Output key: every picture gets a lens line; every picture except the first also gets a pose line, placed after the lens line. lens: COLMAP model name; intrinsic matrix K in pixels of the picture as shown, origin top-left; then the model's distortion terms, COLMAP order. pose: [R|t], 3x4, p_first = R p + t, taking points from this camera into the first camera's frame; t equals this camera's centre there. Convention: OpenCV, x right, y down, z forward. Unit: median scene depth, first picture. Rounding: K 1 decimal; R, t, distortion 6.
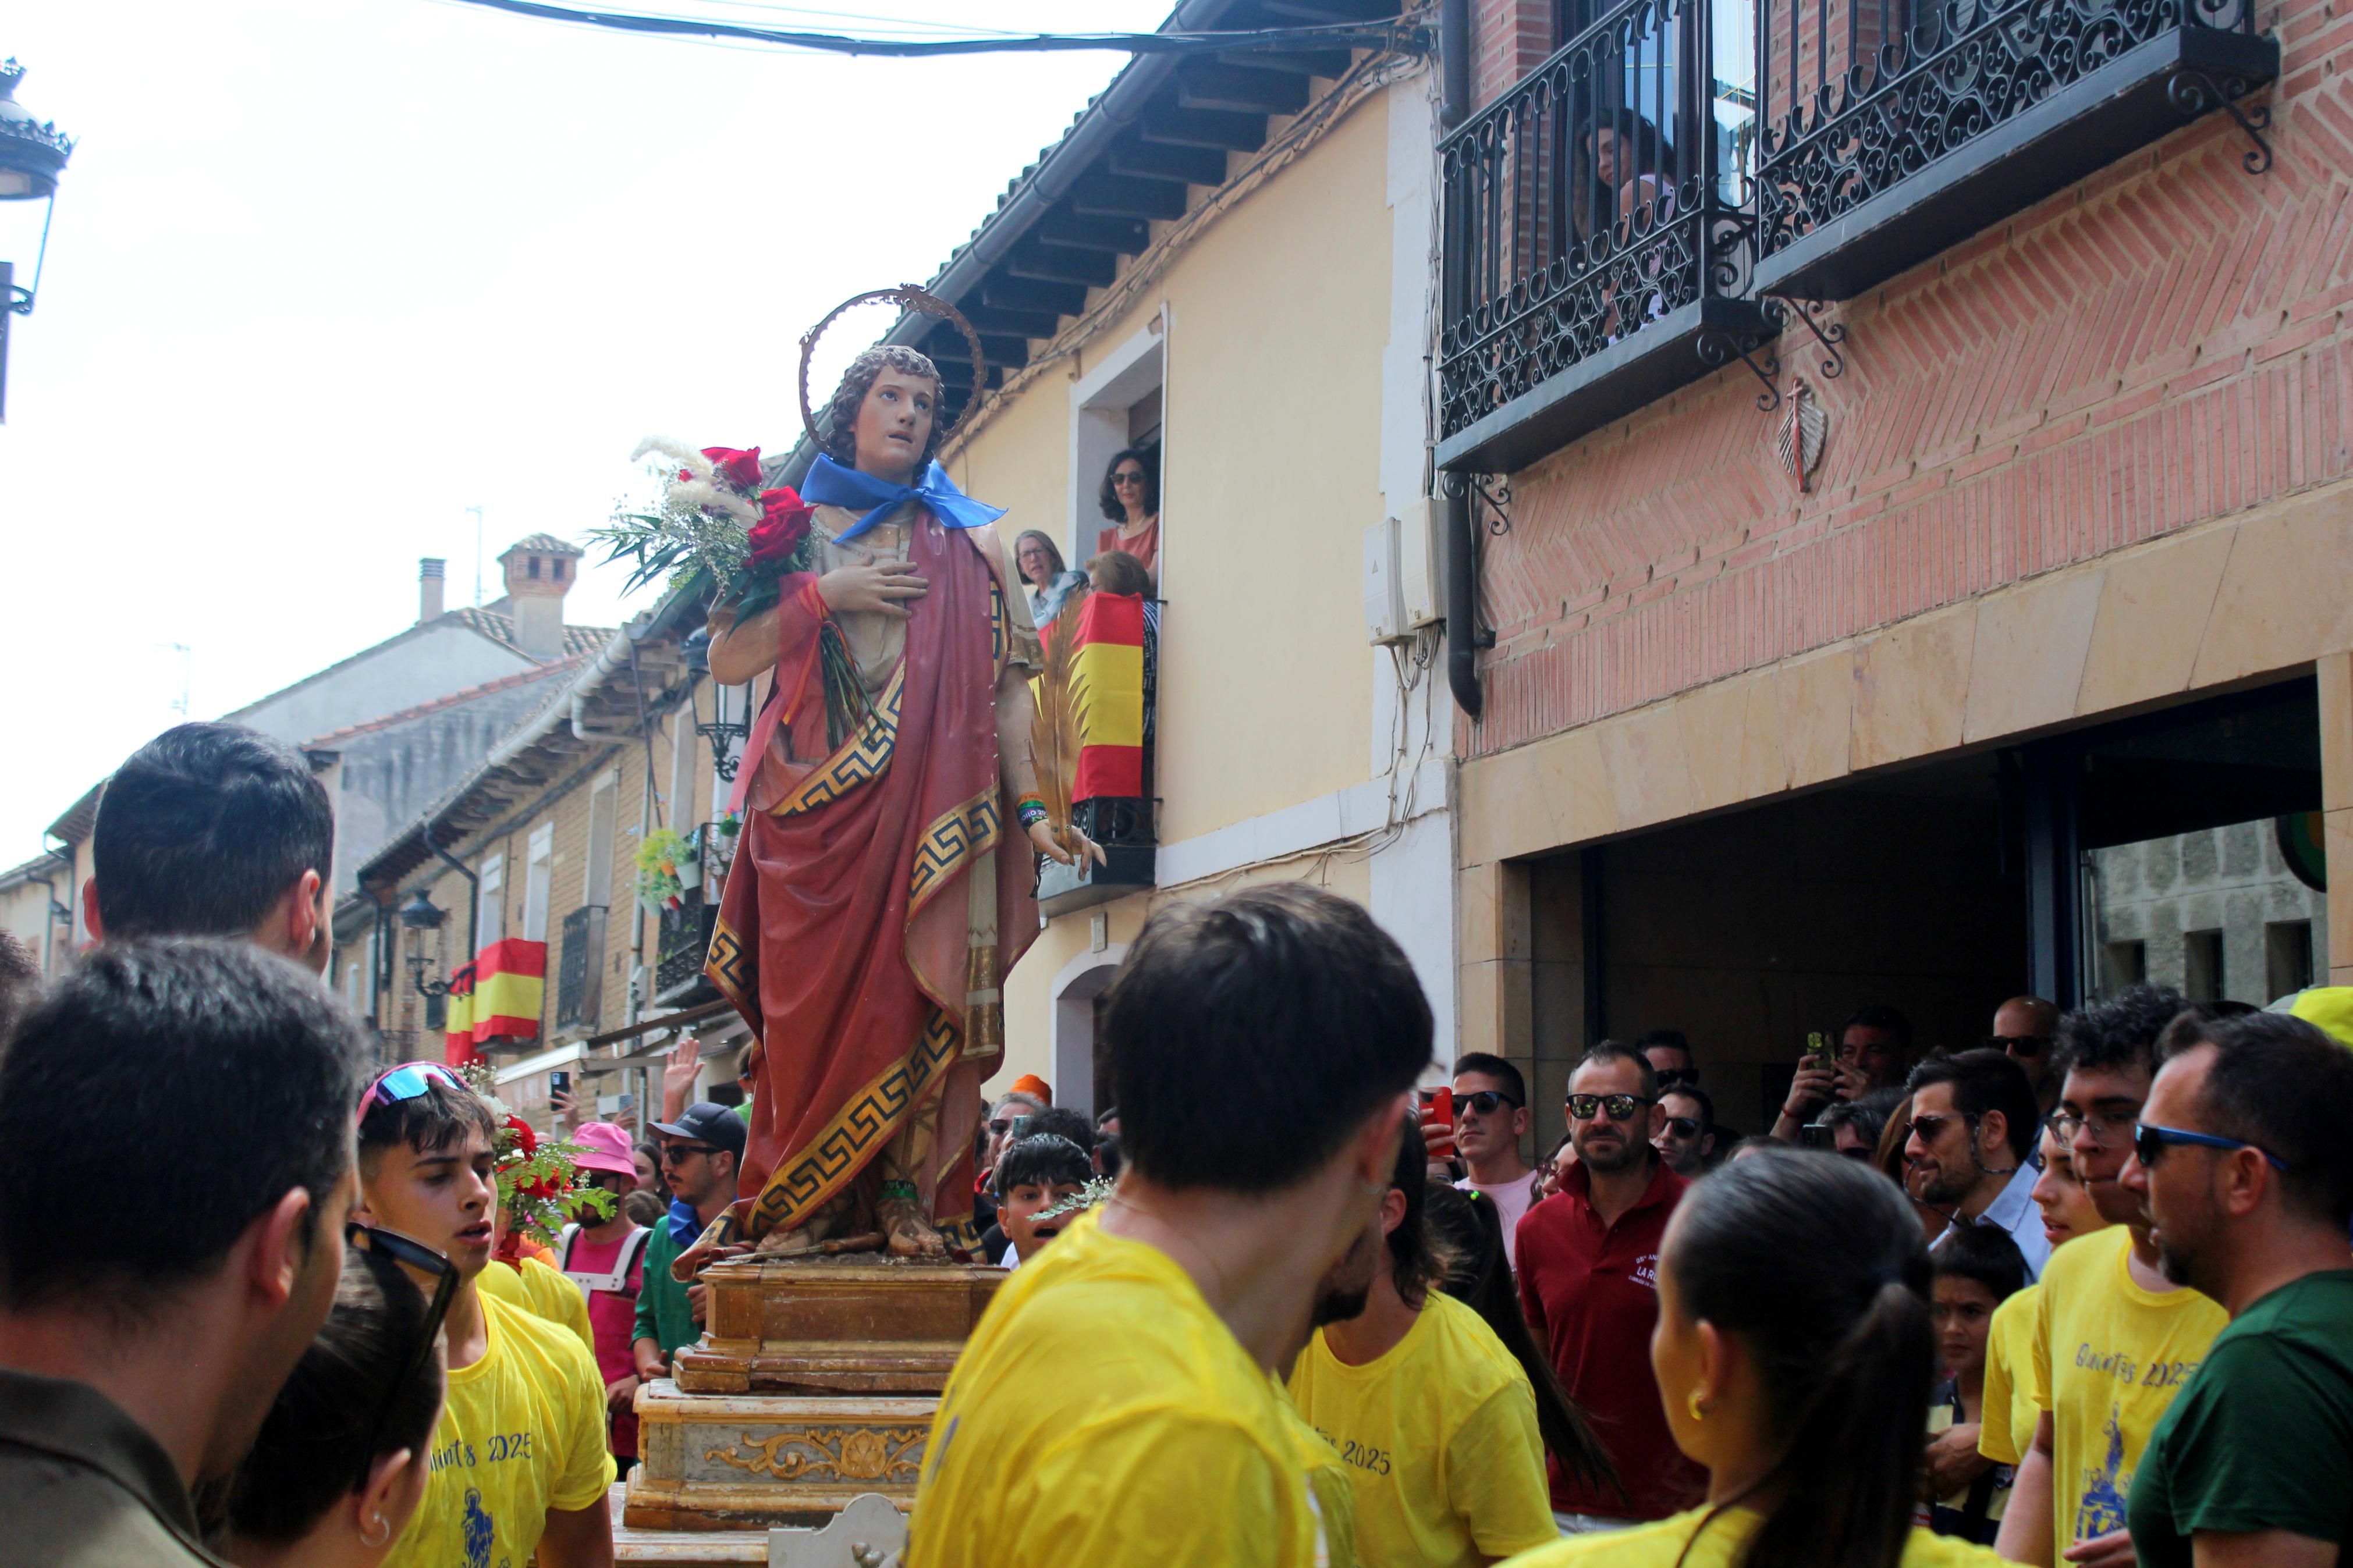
lens RADIAL K [[3538.1, 0, 1176.5], [0, 3538.1, 784.0], [0, 0, 1]] dist [-0.042325, -0.010167]
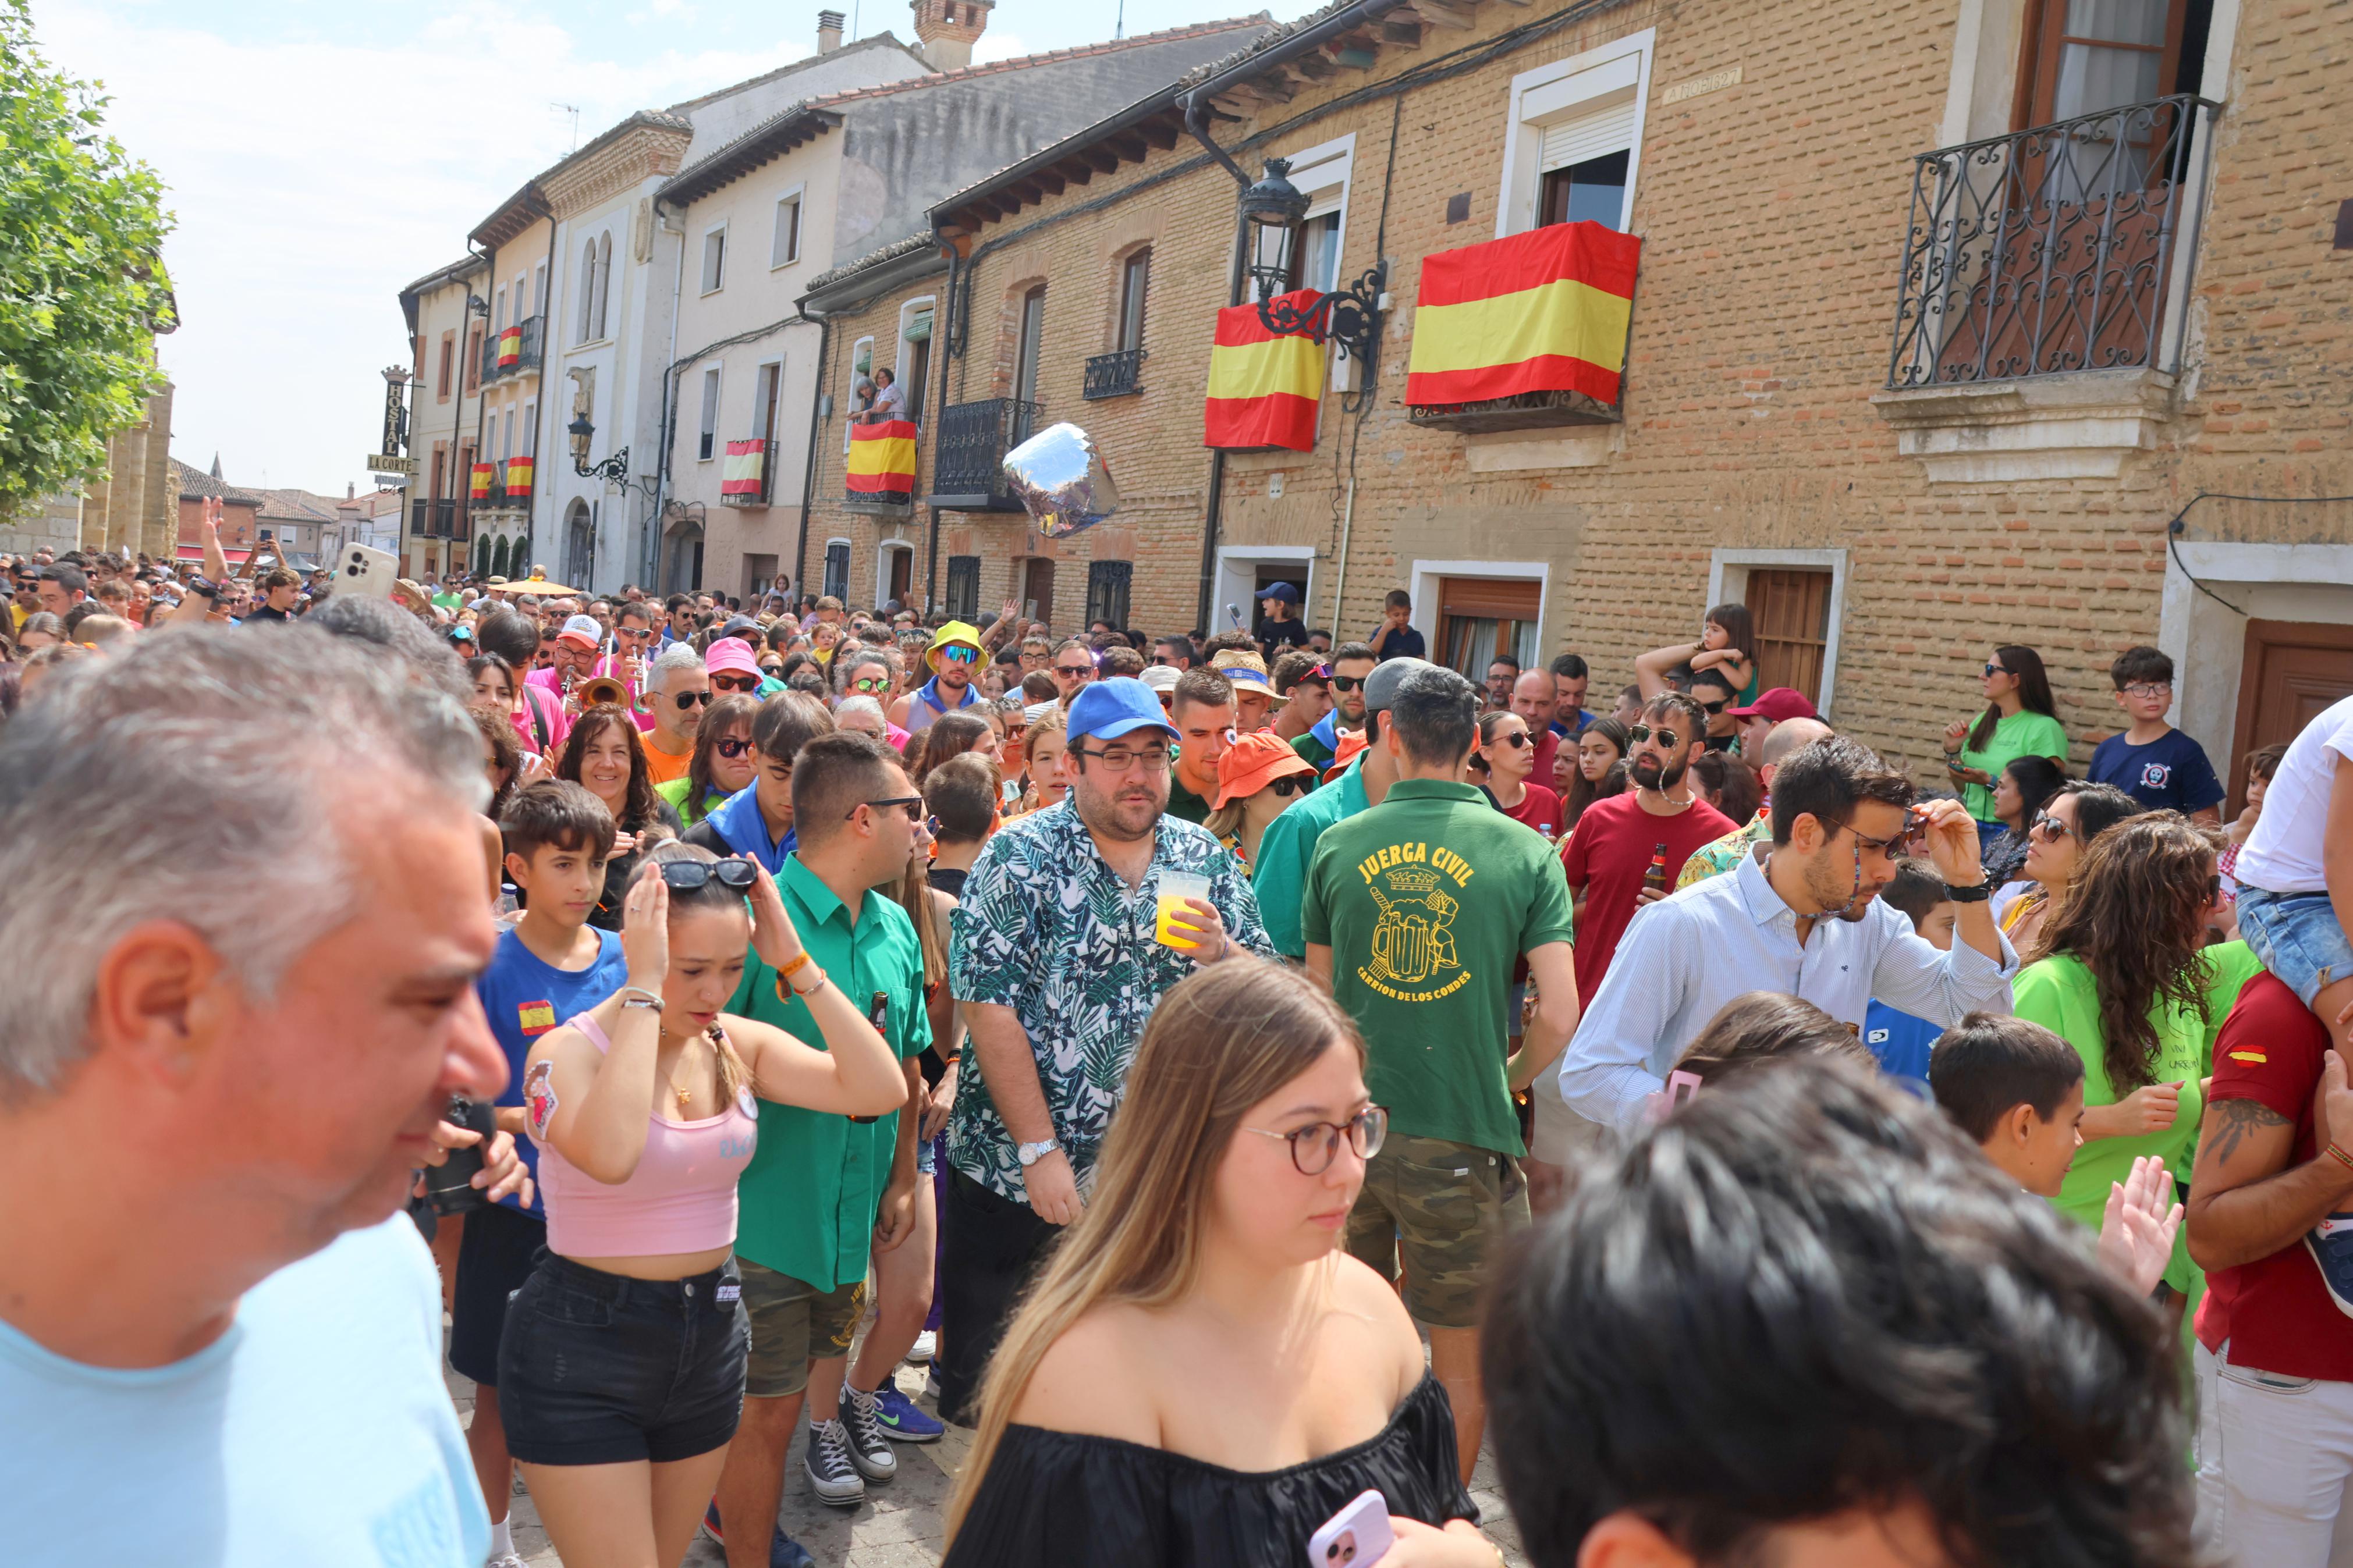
lens RADIAL K [[1970.4, 0, 1164.0], [0, 1970.4, 777.0], [0, 0, 1]] dist [-0.156645, 0.131319]
pose [[0.993363, 0.081330, 0.081332, -0.178579], [-0.096737, 0.973277, 0.208262, 0.047082], [-0.062220, -0.214748, 0.974686, 0.451502]]
